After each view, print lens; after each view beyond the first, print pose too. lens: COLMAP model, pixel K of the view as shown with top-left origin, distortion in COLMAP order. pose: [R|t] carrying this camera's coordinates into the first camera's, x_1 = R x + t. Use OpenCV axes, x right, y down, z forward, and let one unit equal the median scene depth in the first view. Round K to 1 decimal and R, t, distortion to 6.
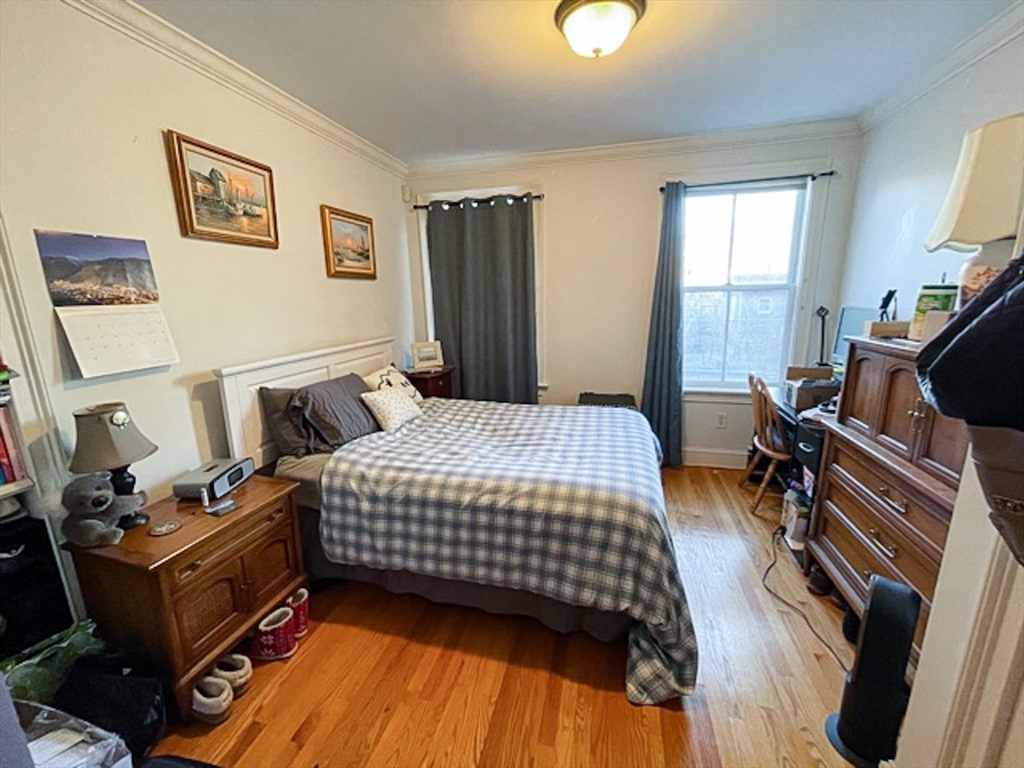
lens RADIAL K [[413.1, 0, 512.0], [0, 413.1, 385.0], [0, 0, 1]] dist [0.001981, -0.000967]
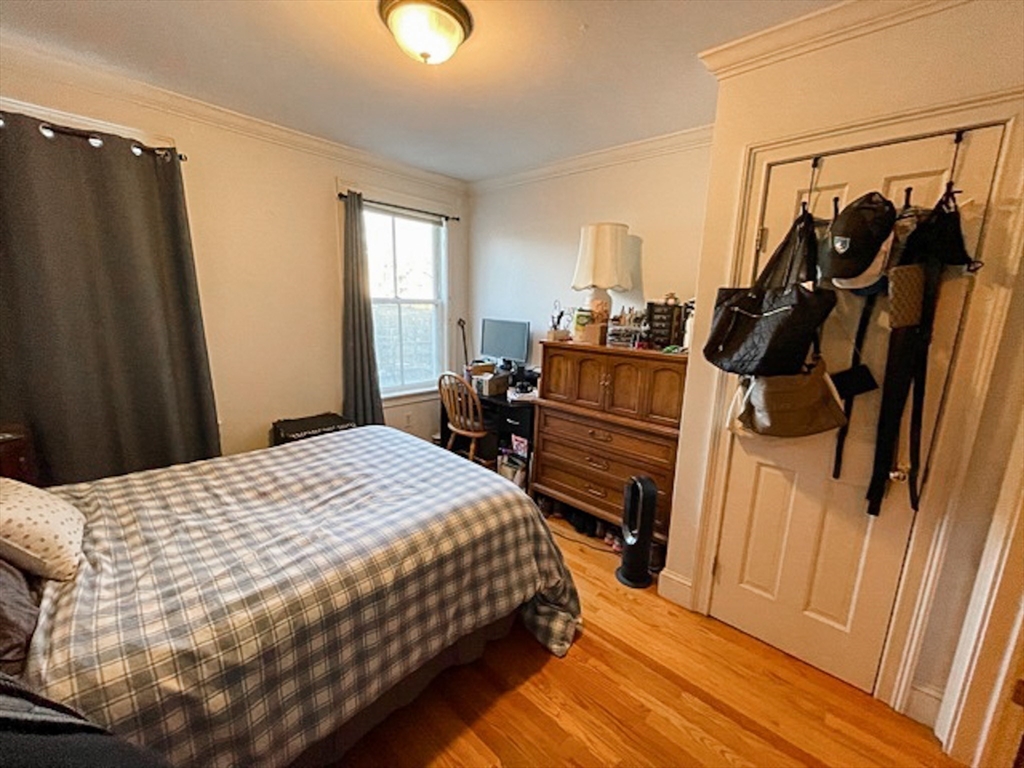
lens RADIAL K [[413.1, 0, 506.9], [0, 413.1, 383.6], [0, 0, 1]] dist [0.001981, -0.000967]
pose [[0.485662, -0.131059, 0.864266, -0.415528], [0.145200, 0.987057, 0.068086, -0.062251], [-0.862003, 0.092424, 0.498405, 0.279920]]
